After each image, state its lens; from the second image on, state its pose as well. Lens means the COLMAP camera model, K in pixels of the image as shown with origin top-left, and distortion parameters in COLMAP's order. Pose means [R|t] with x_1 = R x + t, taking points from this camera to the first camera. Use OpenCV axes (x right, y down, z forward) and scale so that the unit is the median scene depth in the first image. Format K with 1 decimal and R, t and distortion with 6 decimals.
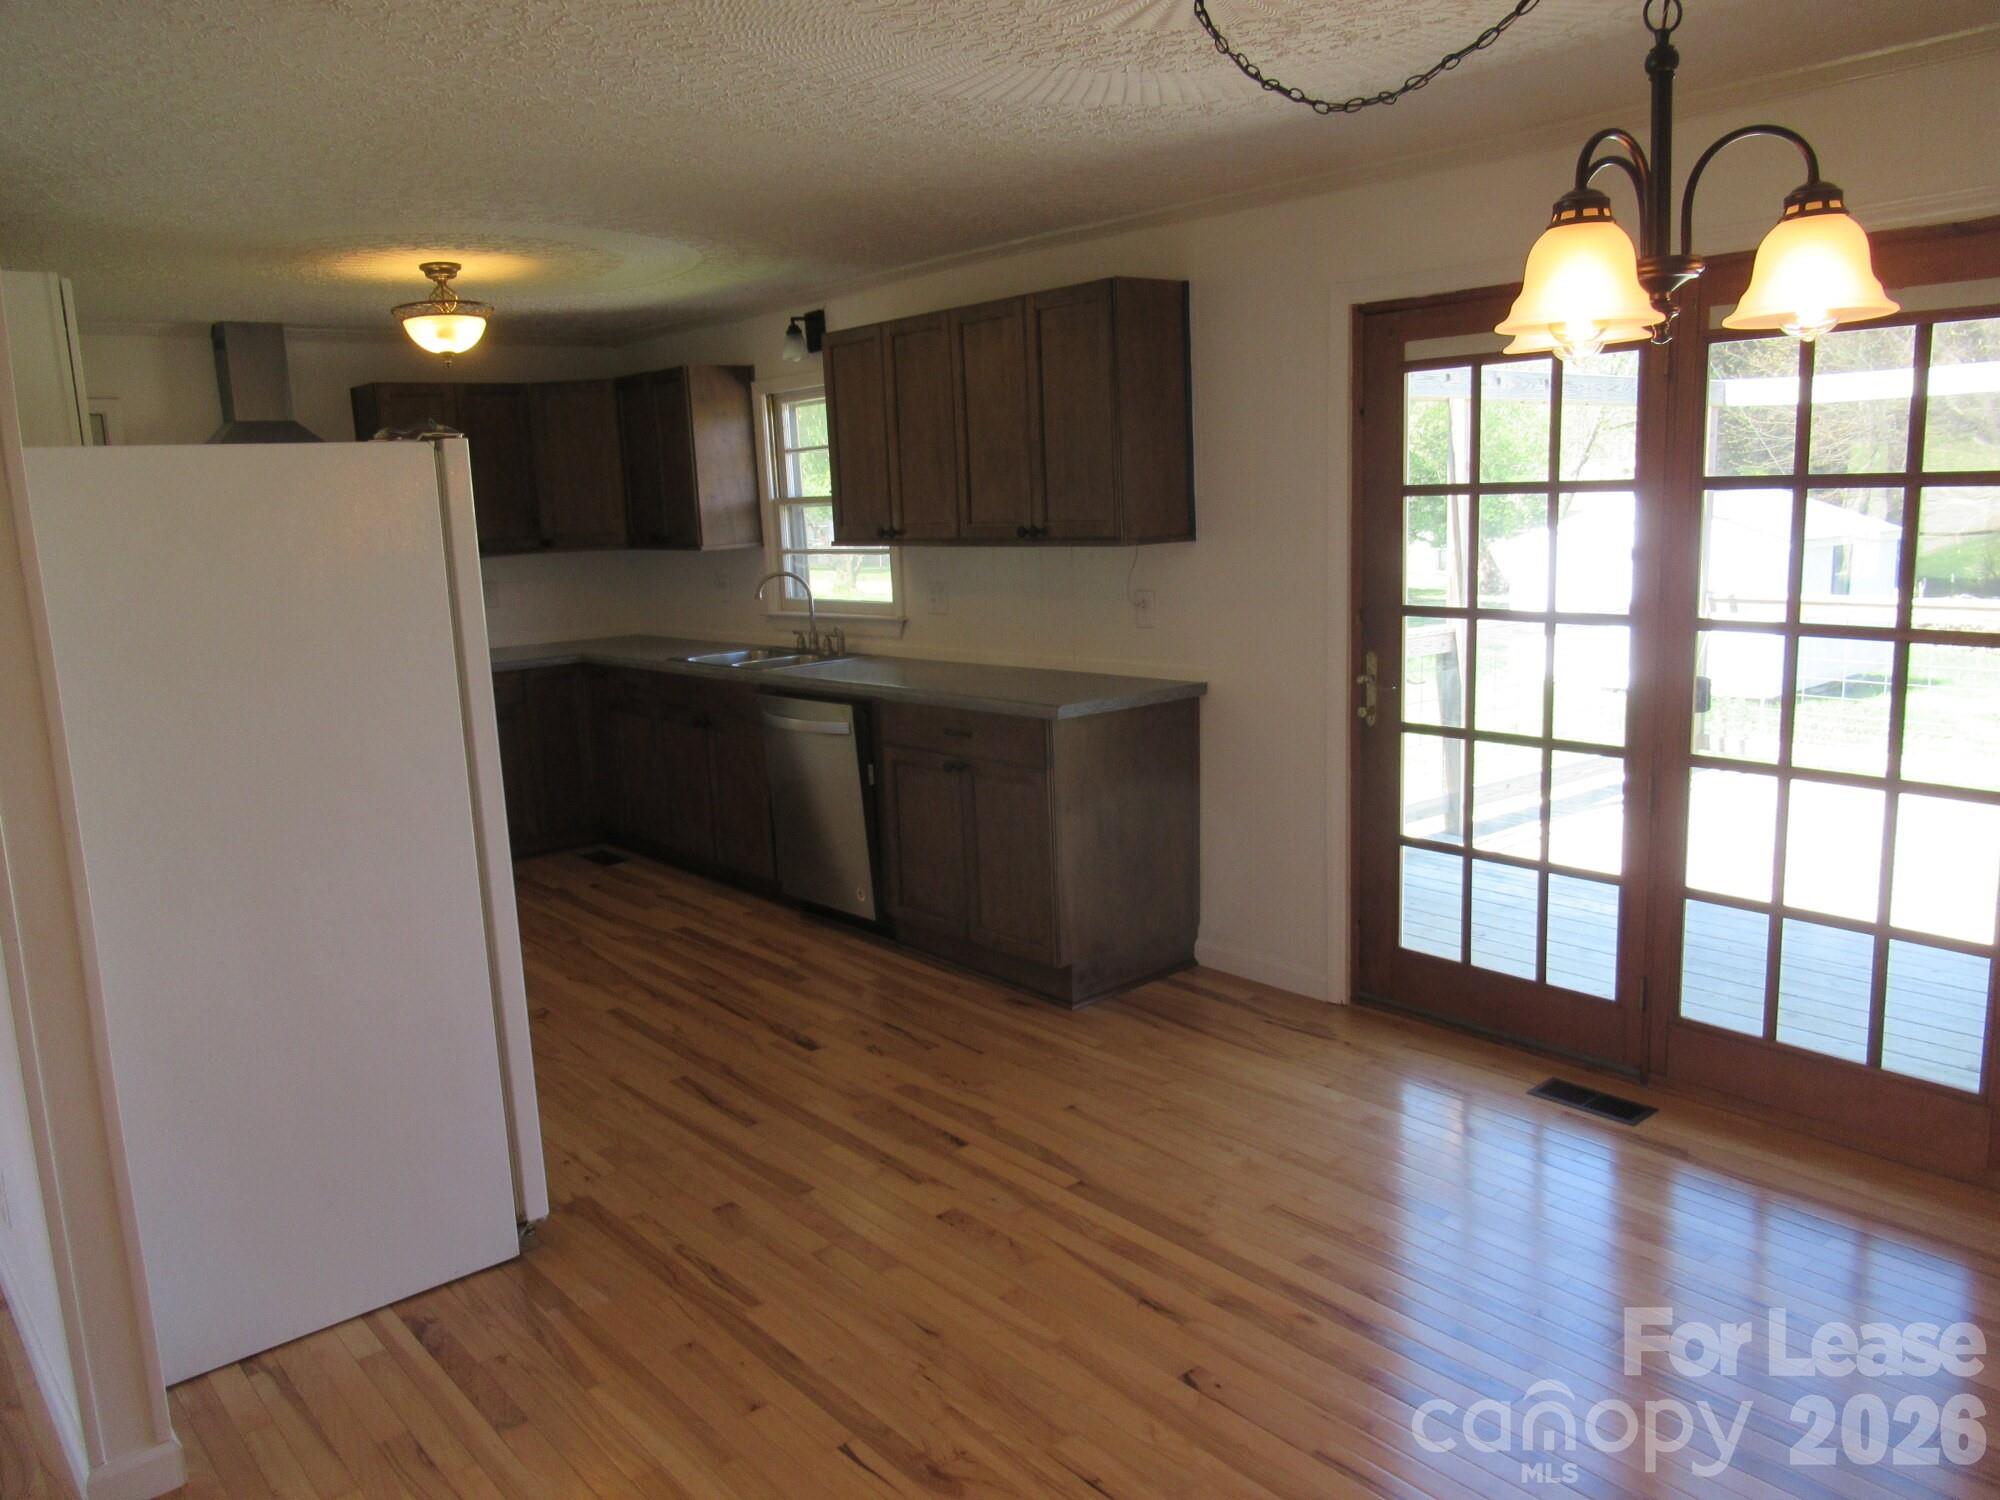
lens RADIAL K [[1483.6, 0, 994.0], [0, 1483.6, 750.5], [0, 0, 1]] dist [0.000471, -0.001669]
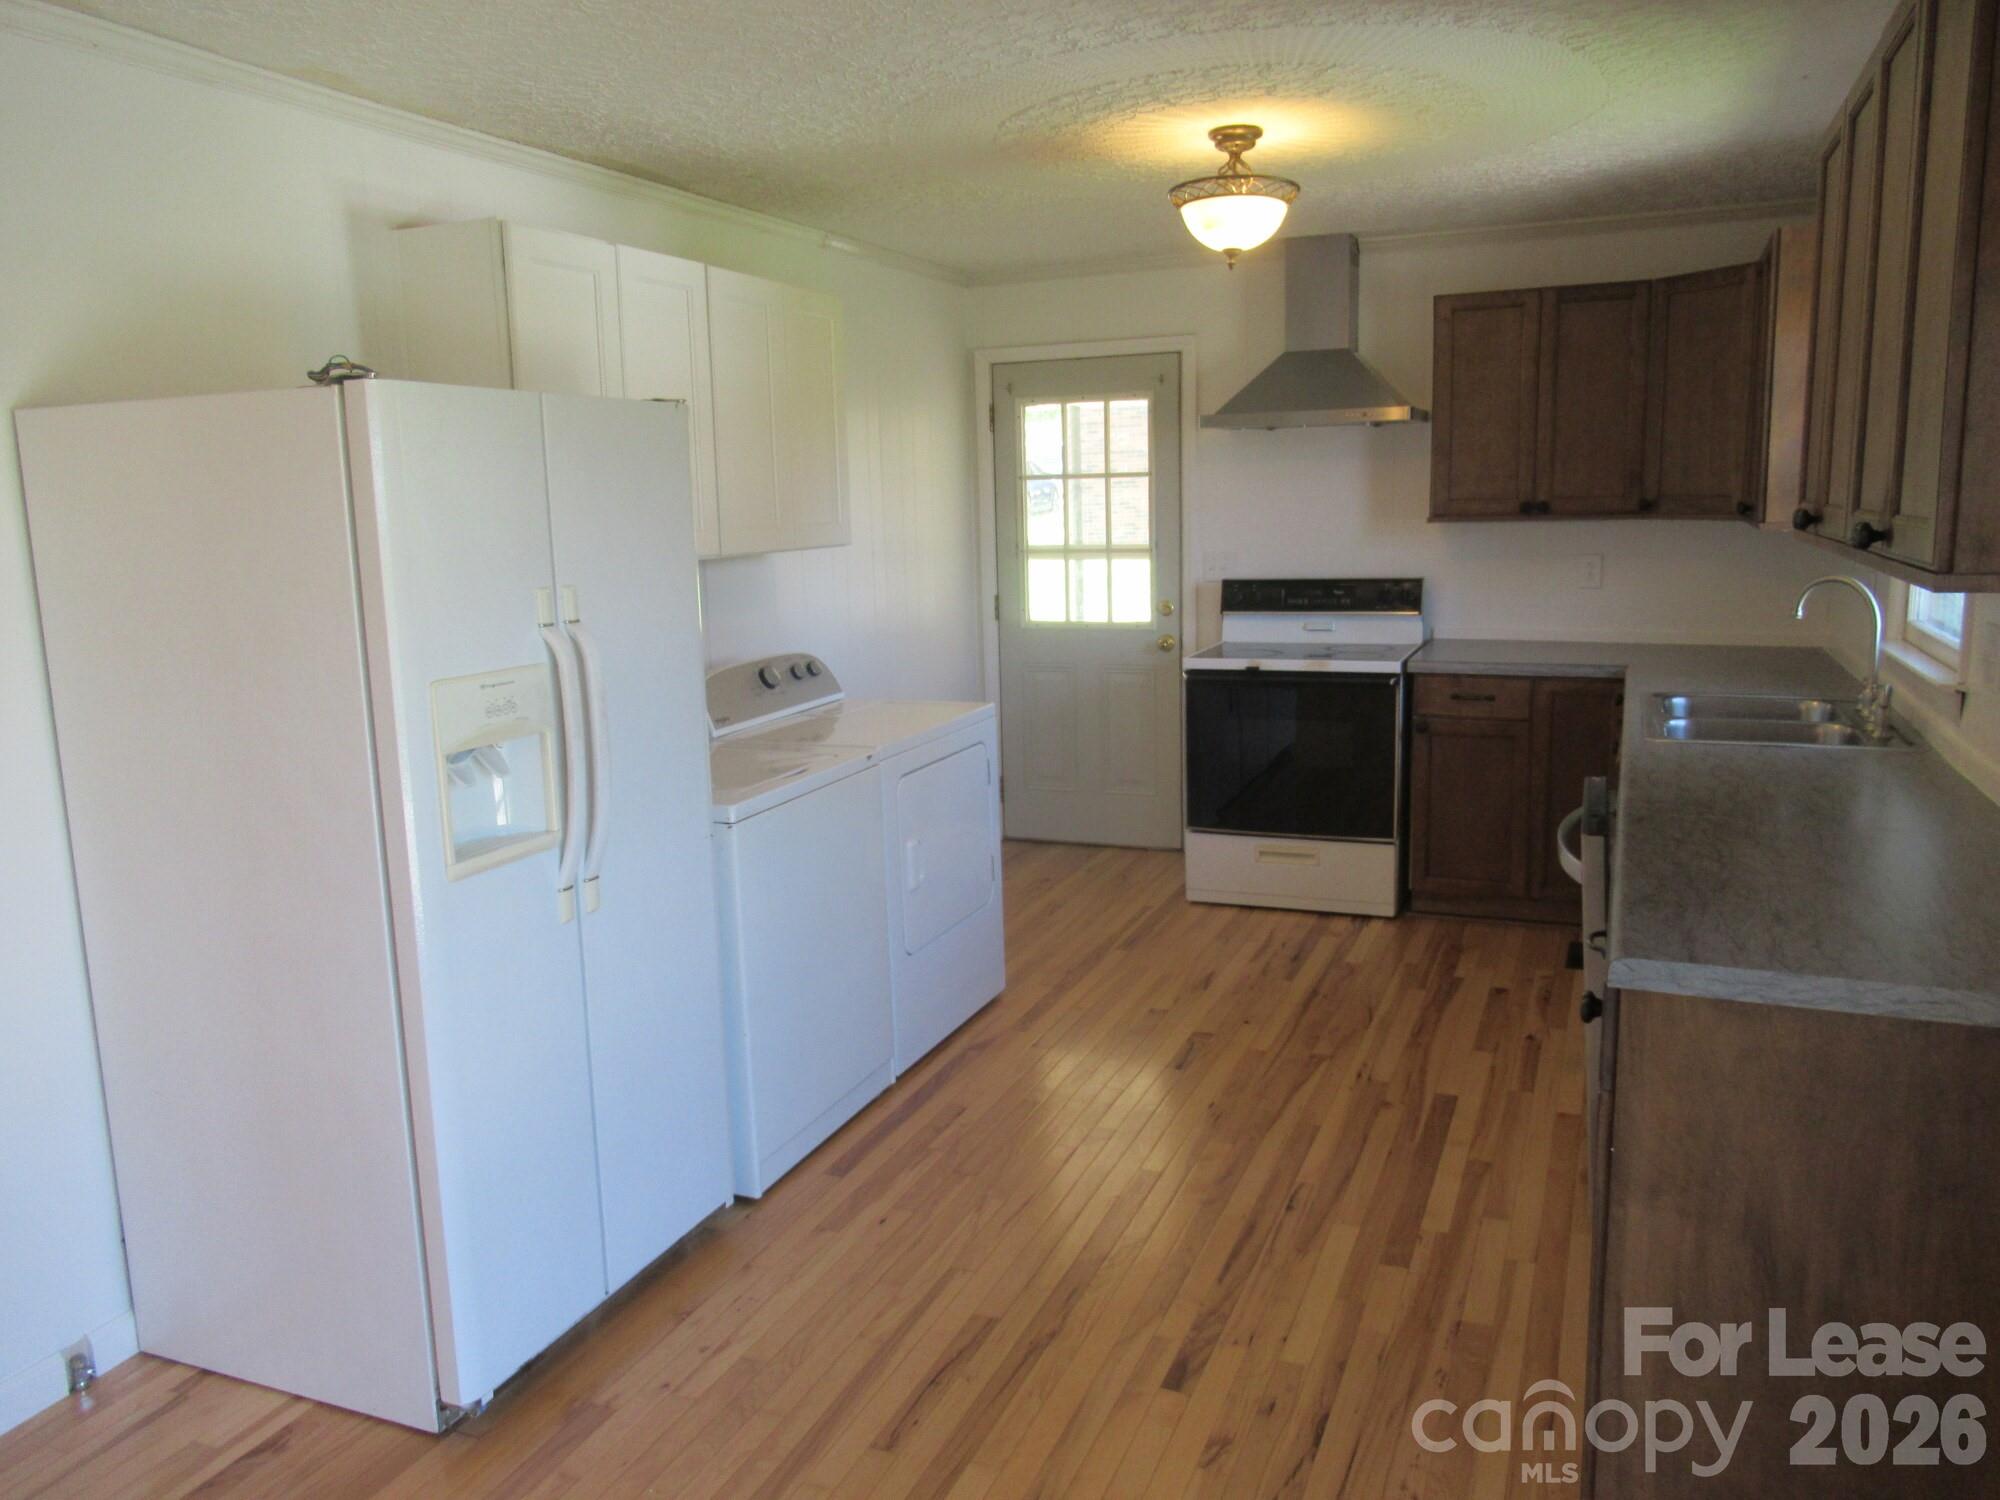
lens RADIAL K [[1483.6, 0, 994.0], [0, 1483.6, 750.5], [0, 0, 1]] dist [0.000471, -0.001669]
pose [[0.465595, 0.184598, -0.865532, 0.277237], [-0.149642, 0.980343, 0.128588, -0.100659], [0.872255, 0.069650, 0.484066, 0.564882]]
